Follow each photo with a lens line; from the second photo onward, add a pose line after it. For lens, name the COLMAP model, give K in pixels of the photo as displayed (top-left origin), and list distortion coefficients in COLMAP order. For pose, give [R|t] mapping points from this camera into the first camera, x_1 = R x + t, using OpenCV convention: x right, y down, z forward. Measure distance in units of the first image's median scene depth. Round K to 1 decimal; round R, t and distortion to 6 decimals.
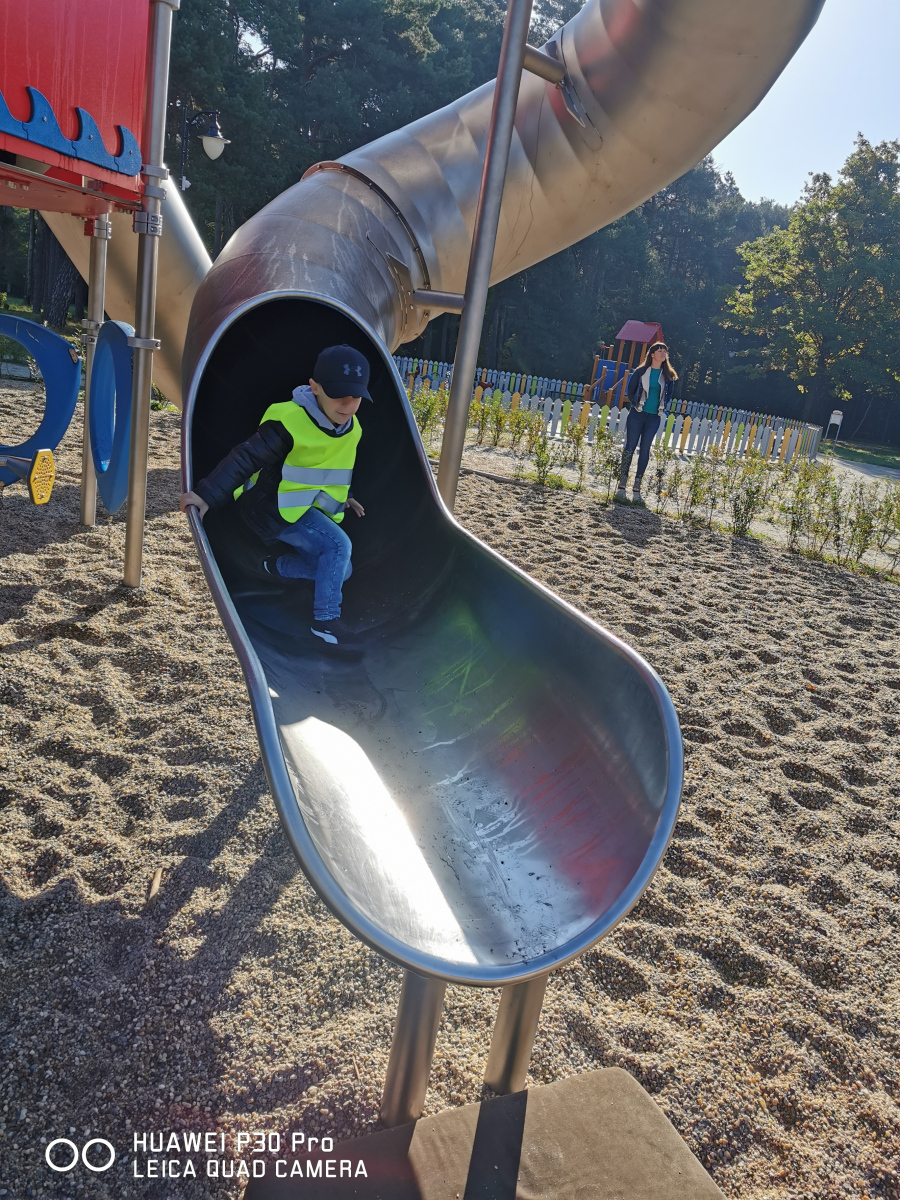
lens RADIAL K [[913.8, 0, 448.0], [0, 913.8, 596.0], [0, 0, 1]] dist [0.021667, -0.037989]
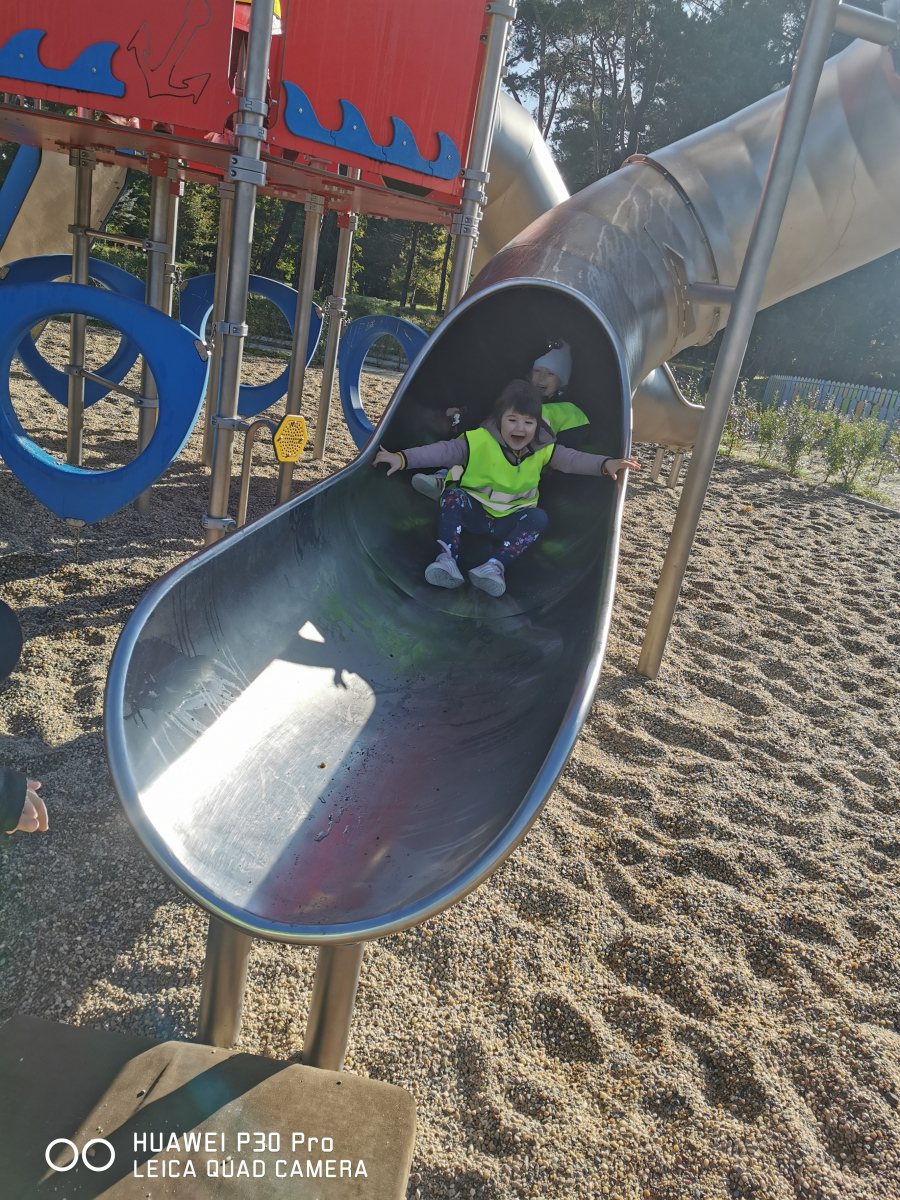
lens RADIAL K [[913.8, 0, 447.8], [0, 913.8, 604.0], [0, 0, 1]] dist [0.021667, -0.037989]
pose [[0.856565, 0.166311, -0.488504, 0.409217], [-0.180608, 0.983388, 0.018107, 0.020189], [0.483401, 0.072718, 0.872374, 0.149314]]
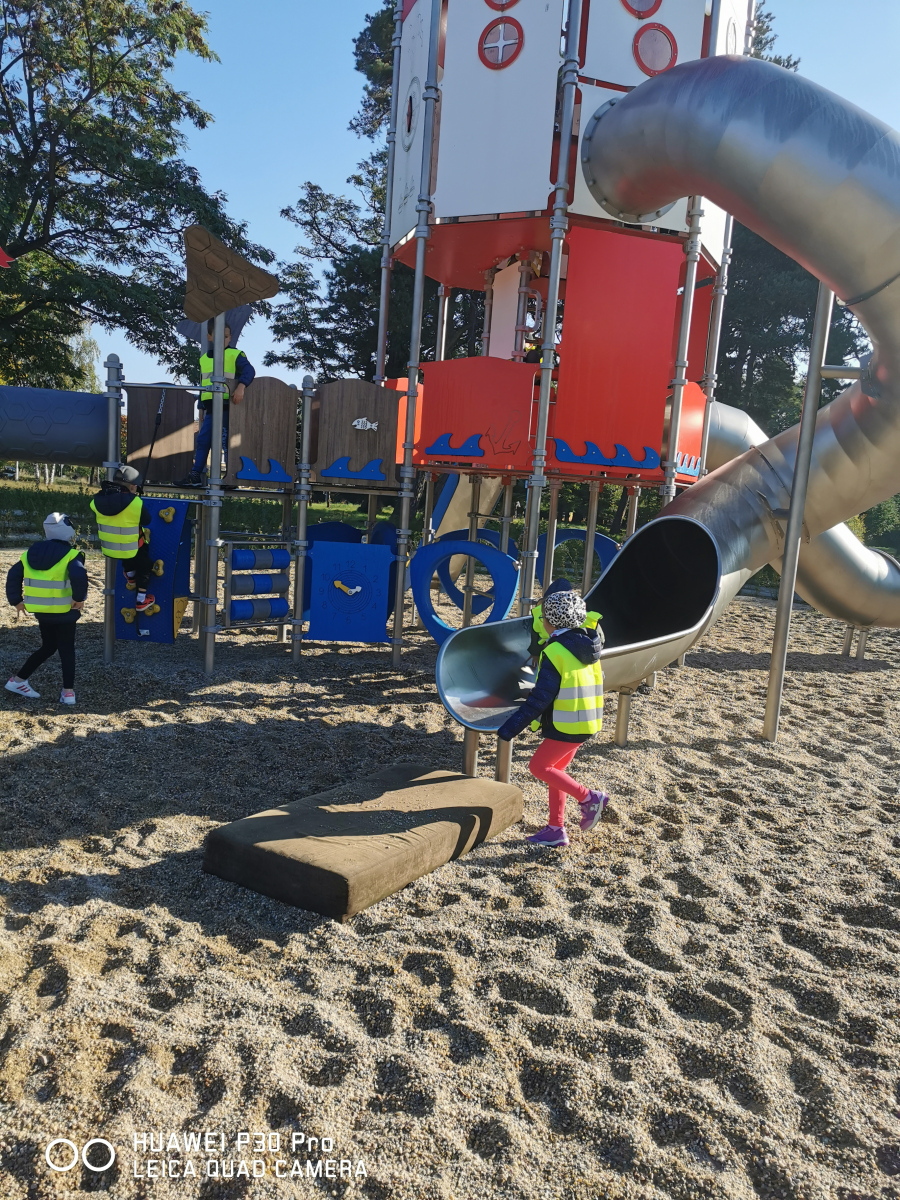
lens RADIAL K [[913.8, 0, 446.7], [0, 913.8, 602.4], [0, 0, 1]] dist [0.021667, -0.037989]
pose [[0.550402, -0.009746, -0.834843, 1.581495], [-0.217887, 0.963604, -0.154899, 0.324712], [0.805967, 0.267158, 0.528245, -0.468487]]
